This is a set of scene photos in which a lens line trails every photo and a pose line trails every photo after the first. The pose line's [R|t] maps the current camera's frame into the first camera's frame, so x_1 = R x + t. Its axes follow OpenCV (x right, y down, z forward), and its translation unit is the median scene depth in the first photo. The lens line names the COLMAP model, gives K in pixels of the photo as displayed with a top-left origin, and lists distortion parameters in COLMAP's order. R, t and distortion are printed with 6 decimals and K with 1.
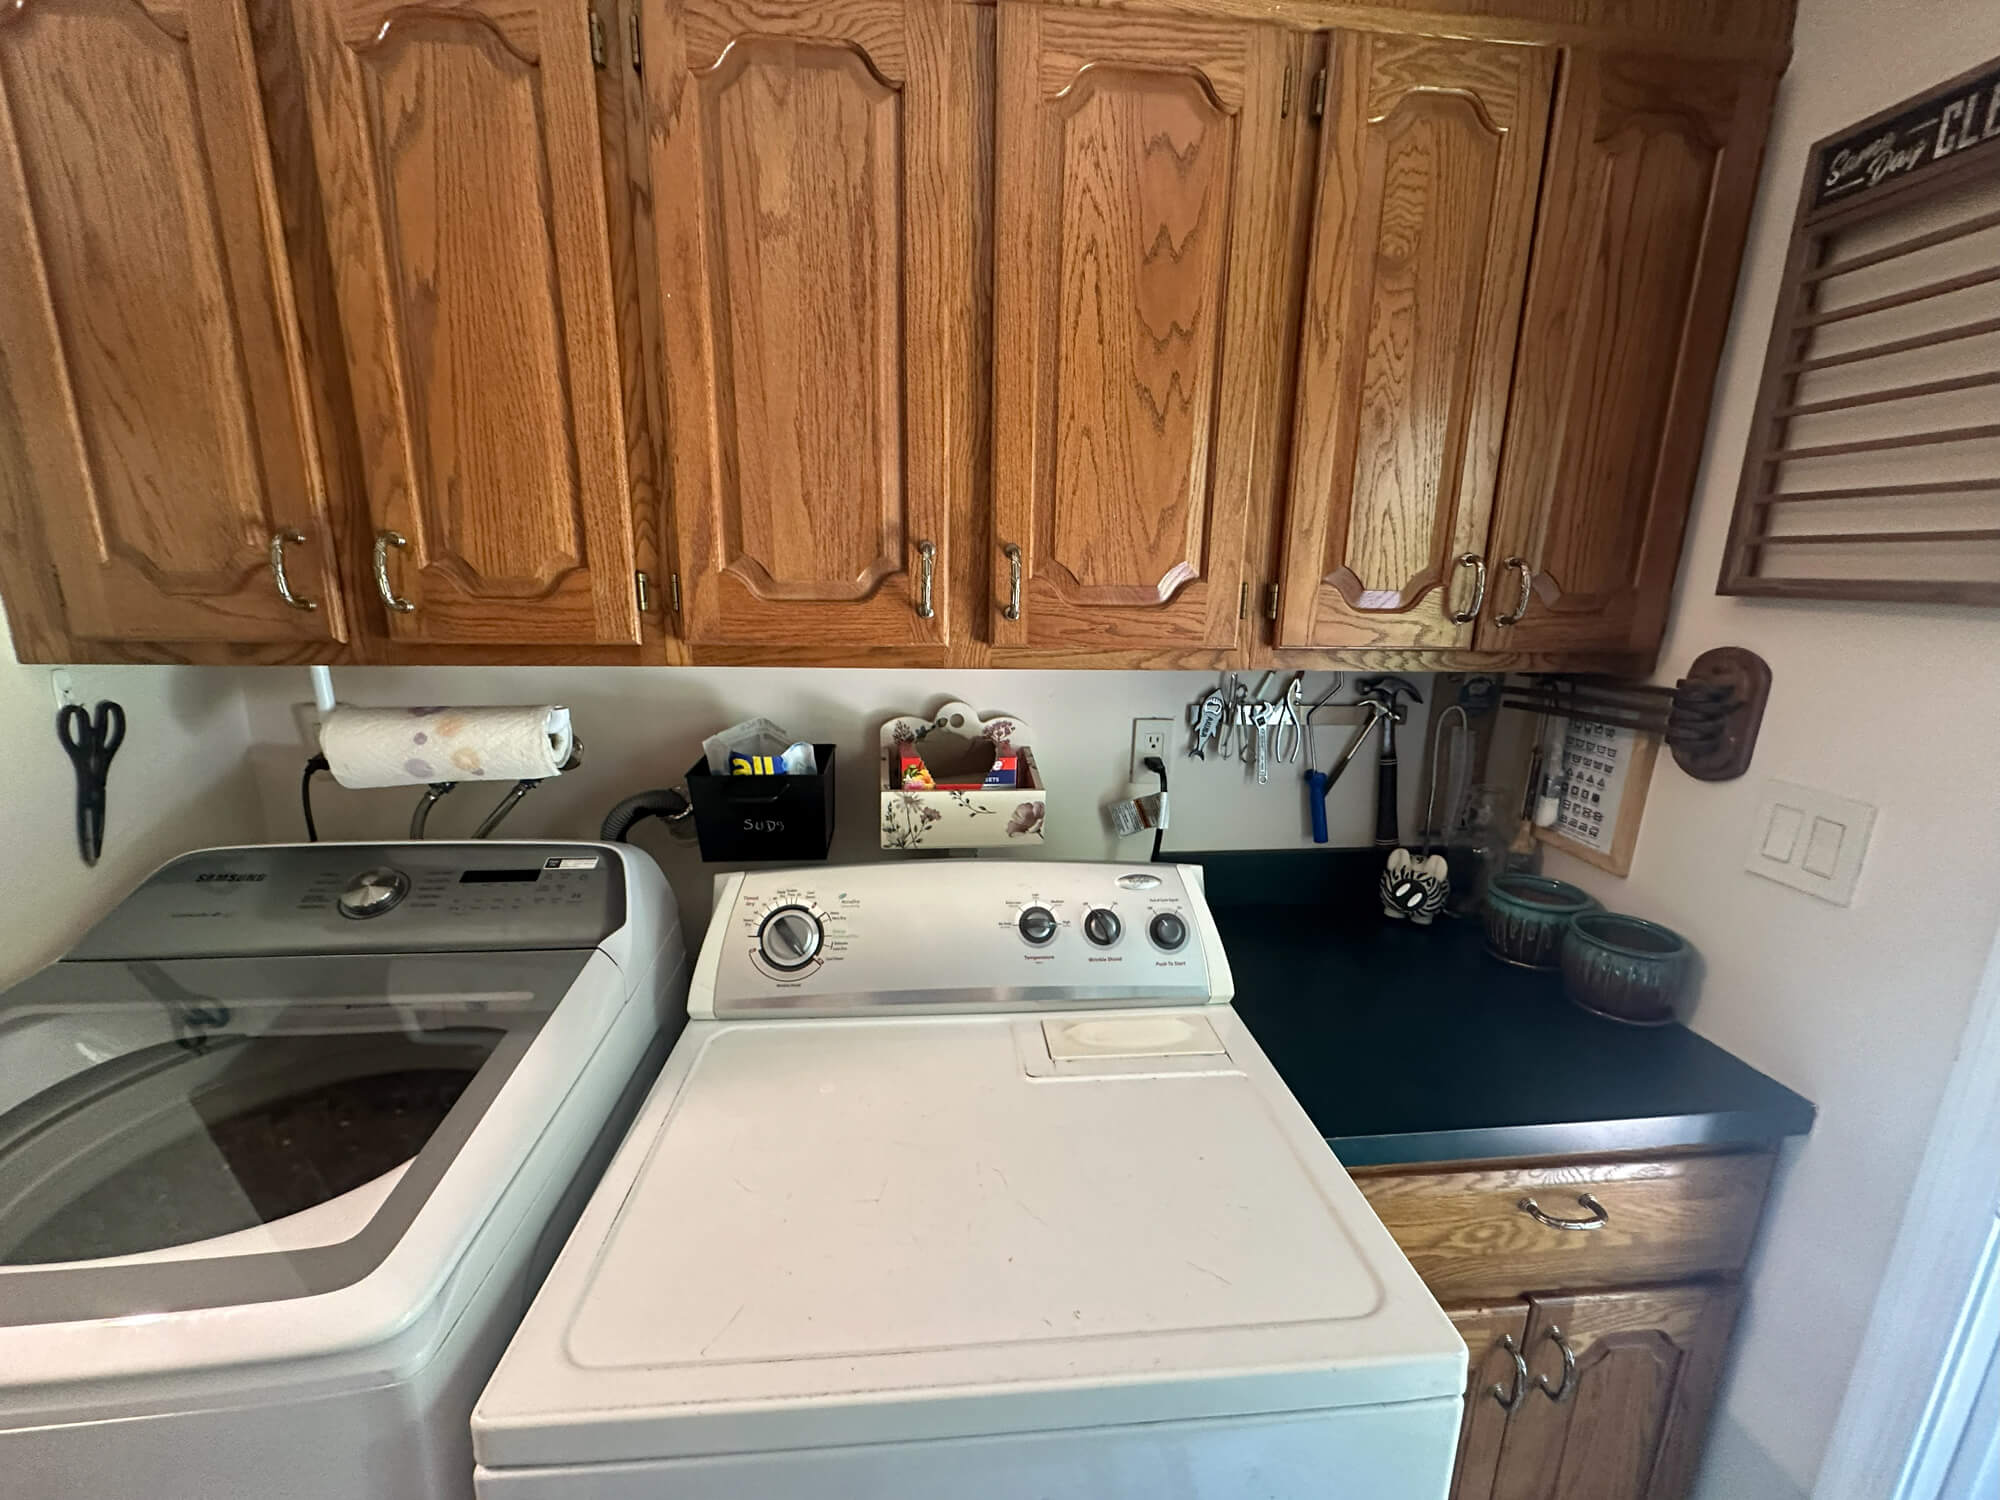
lens RADIAL K [[796.2, 0, 1001.3], [0, 796.2, 749.5], [0, 0, 1]] dist [-0.006527, 0.000179]
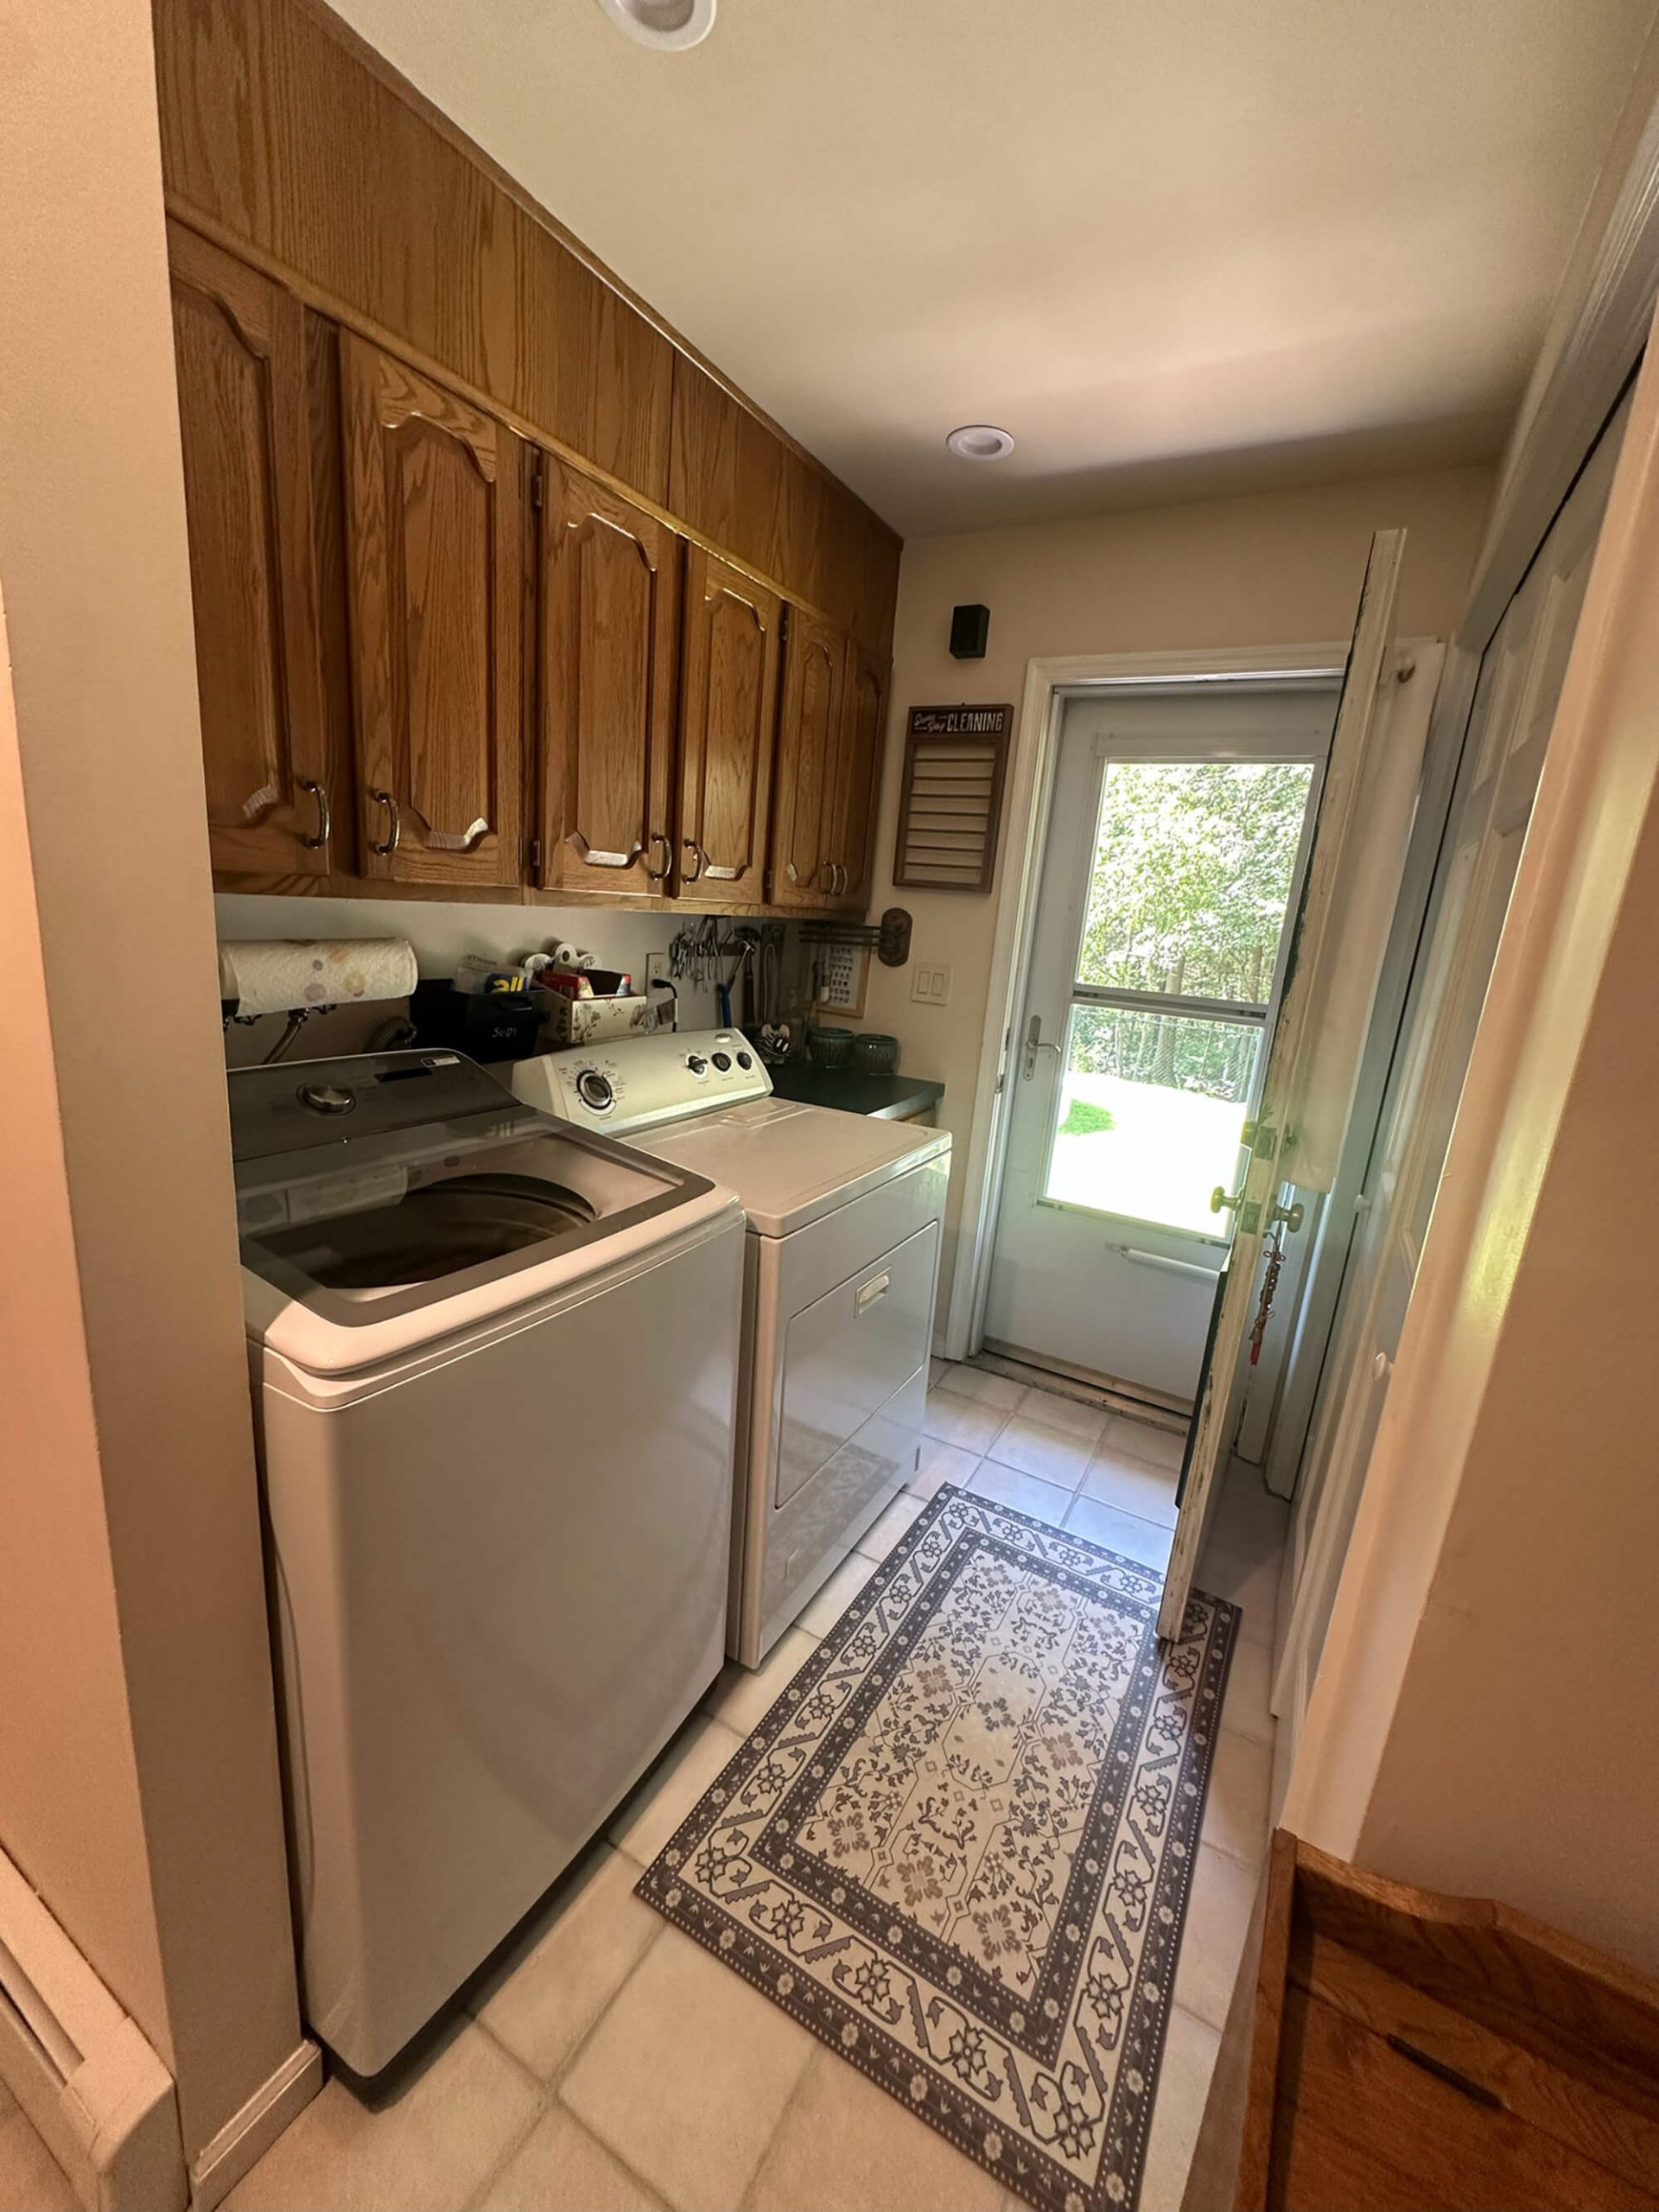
lens RADIAL K [[880.6, 0, 834.0], [0, 880.6, 1105.4], [0, 0, 1]] dist [-0.006527, 0.000179]
pose [[0.565196, -0.159613, 0.809369, -1.367418], [0.115381, 0.986755, 0.114023, 0.127393], [-0.816848, 0.028940, 0.576126, -0.337776]]
